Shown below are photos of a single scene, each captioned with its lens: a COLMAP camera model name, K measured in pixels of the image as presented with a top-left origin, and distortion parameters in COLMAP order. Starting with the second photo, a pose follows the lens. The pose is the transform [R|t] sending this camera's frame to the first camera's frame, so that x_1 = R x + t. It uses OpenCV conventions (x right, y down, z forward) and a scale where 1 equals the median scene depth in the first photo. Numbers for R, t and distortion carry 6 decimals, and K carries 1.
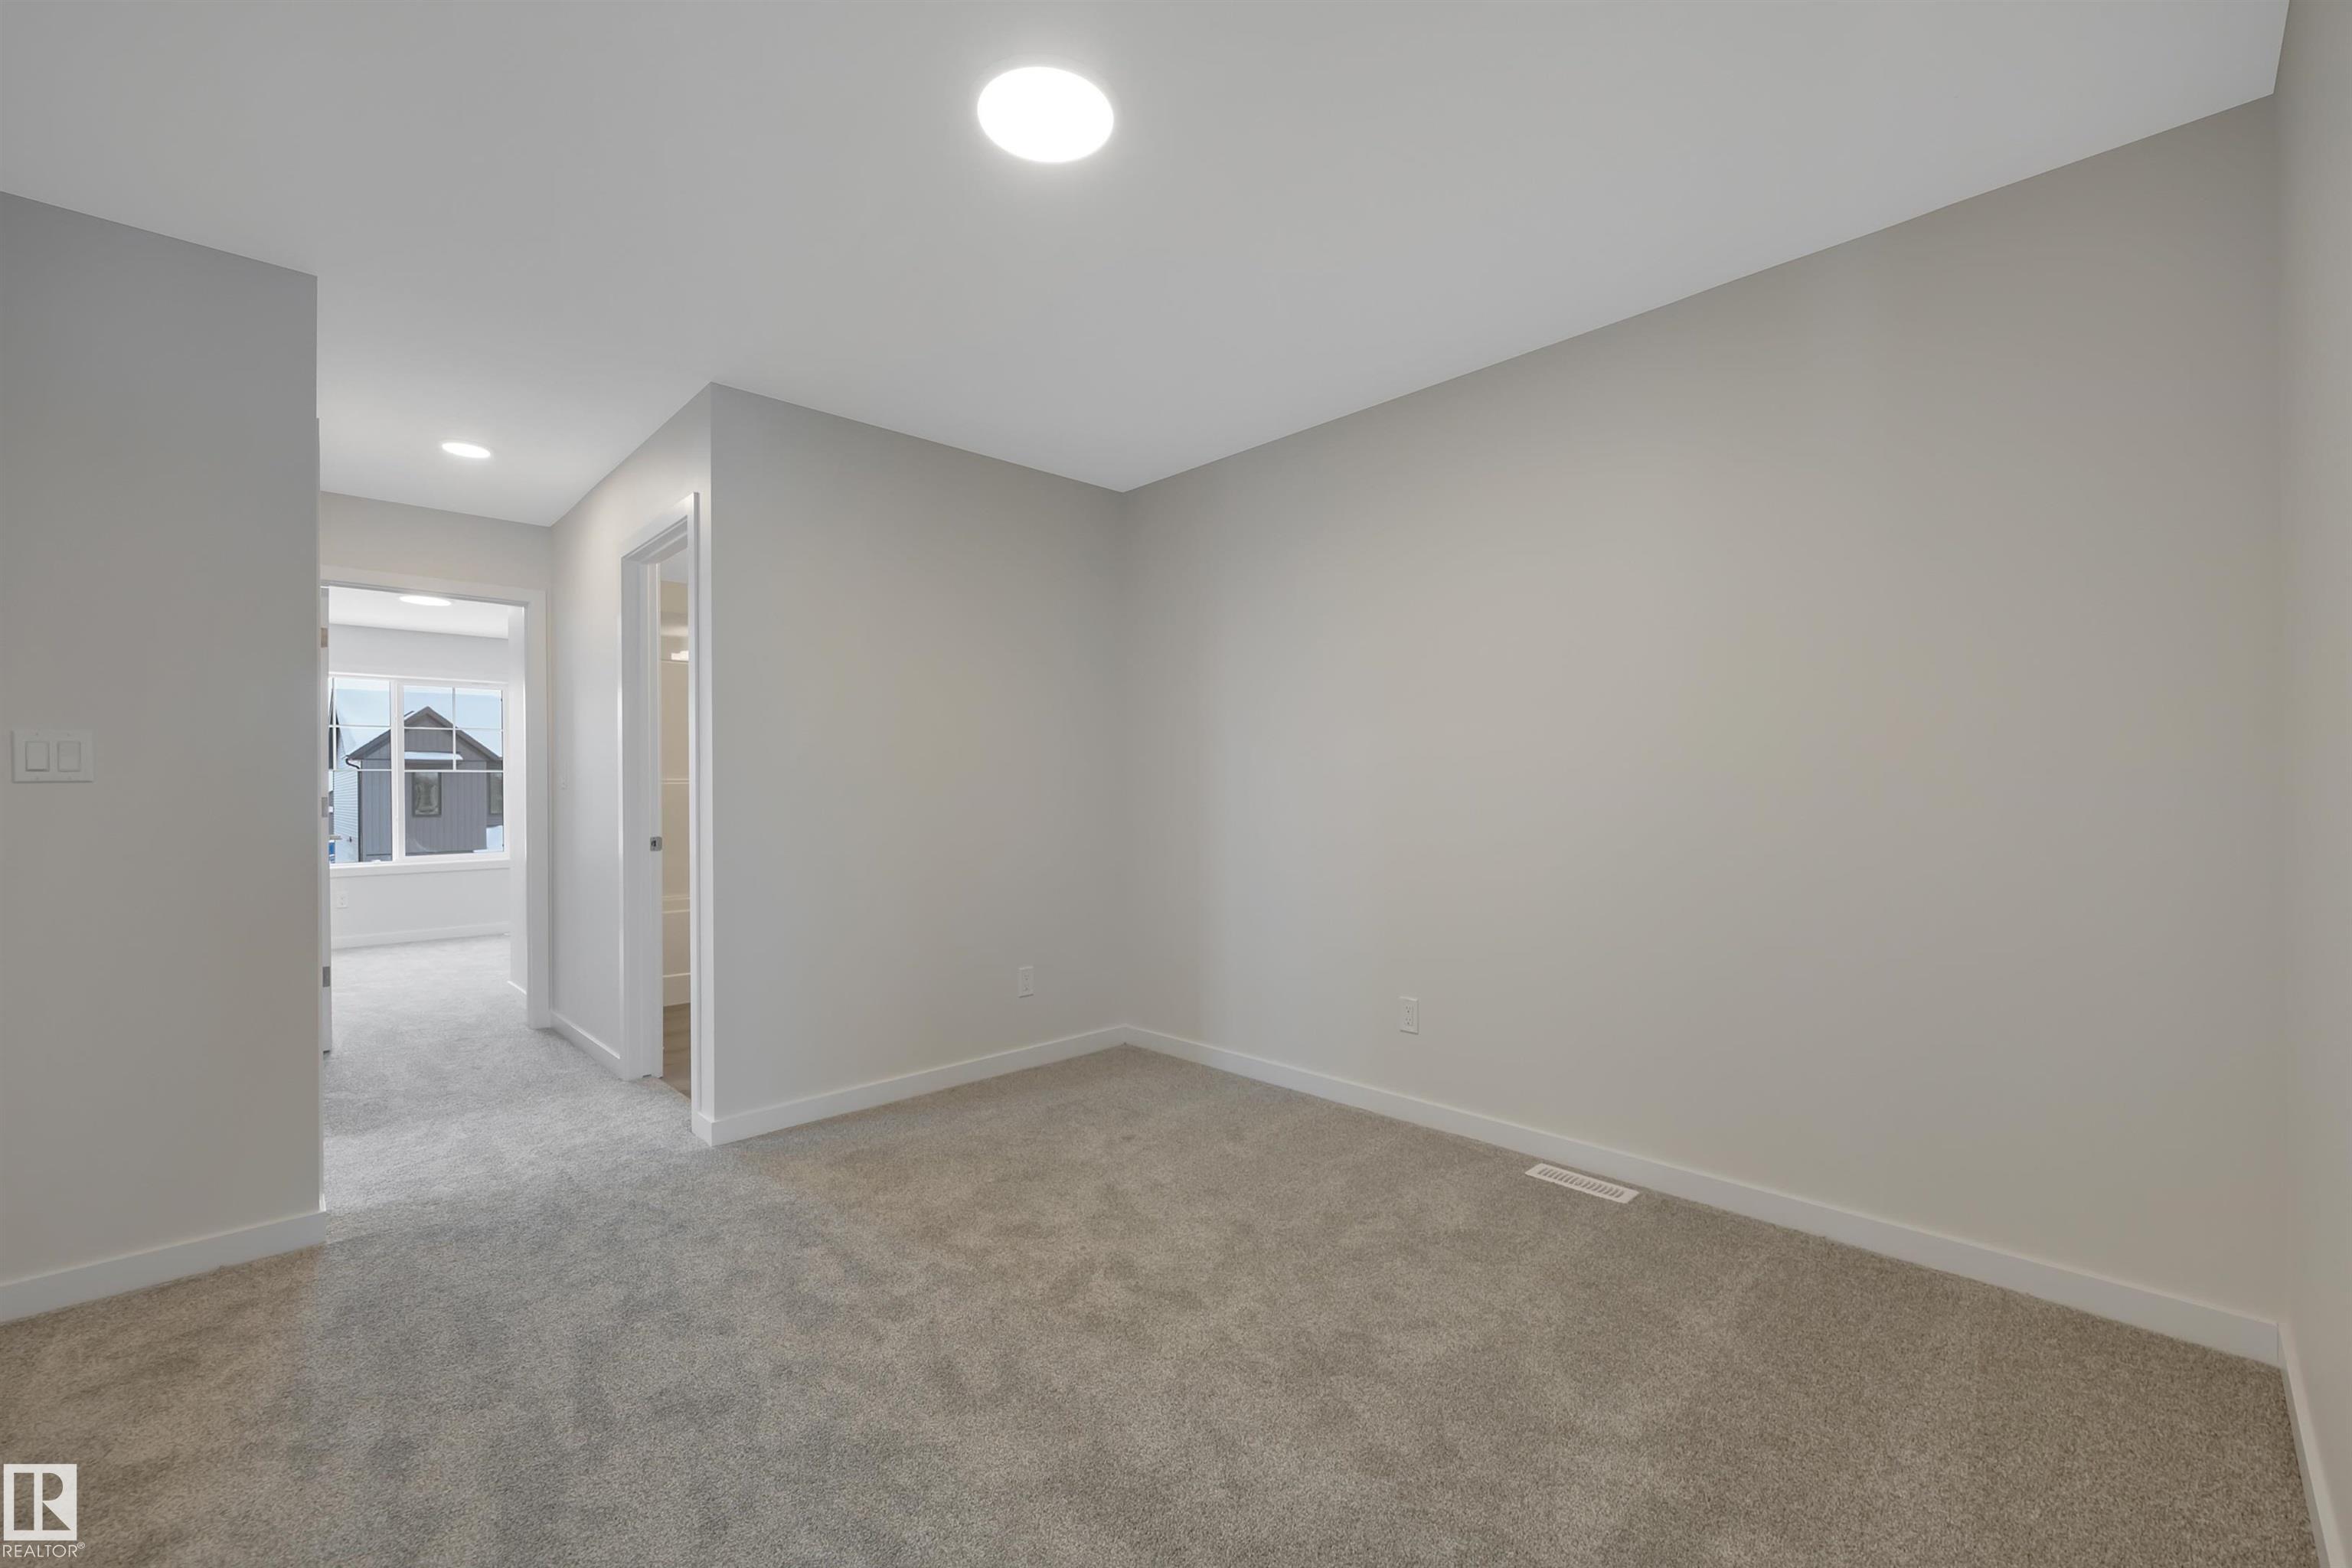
lens RADIAL K [[957.9, 0, 1172.8], [0, 957.9, 787.6], [0, 0, 1]] dist [-0.000440, -0.000570]
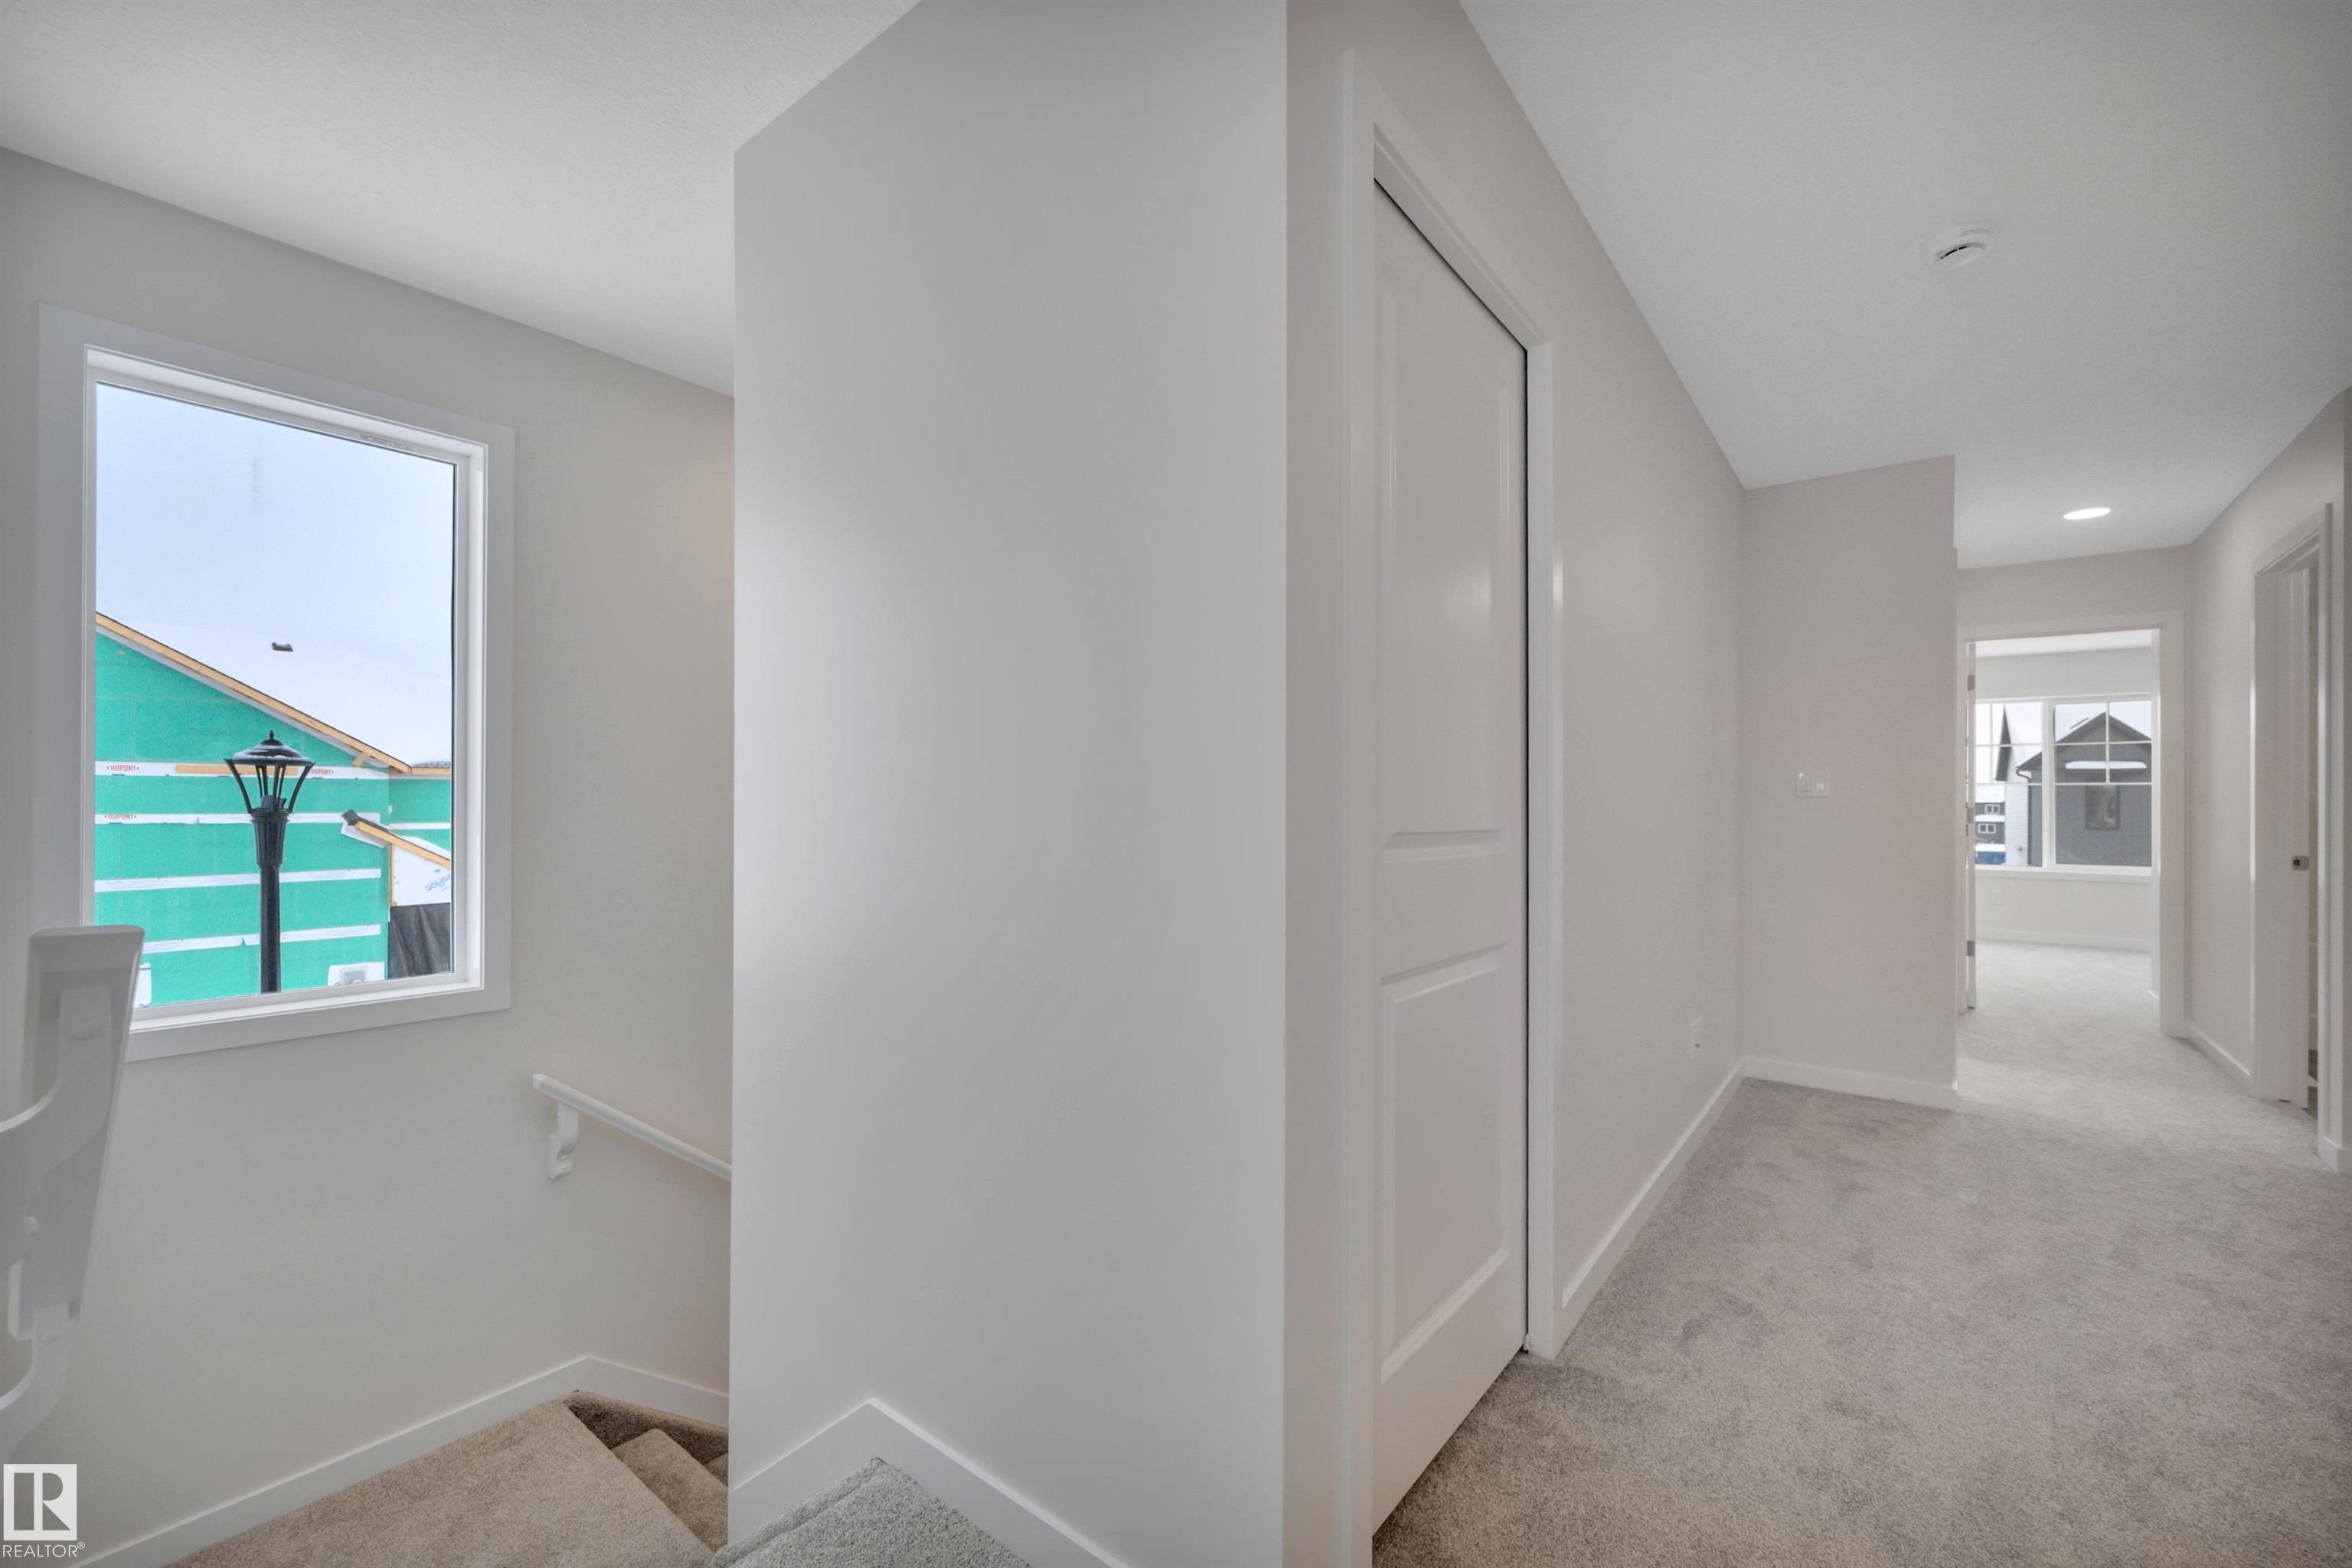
lens RADIAL K [[957.9, 0, 1172.8], [0, 957.9, 787.6], [0, 0, 1]] dist [-0.000440, -0.000570]
pose [[0.133553, -0.000988, -0.991041, 0.341623], [-0.009078, 0.999956, -0.002221, -0.005865], [0.991000, 0.009293, 0.133538, -0.326162]]
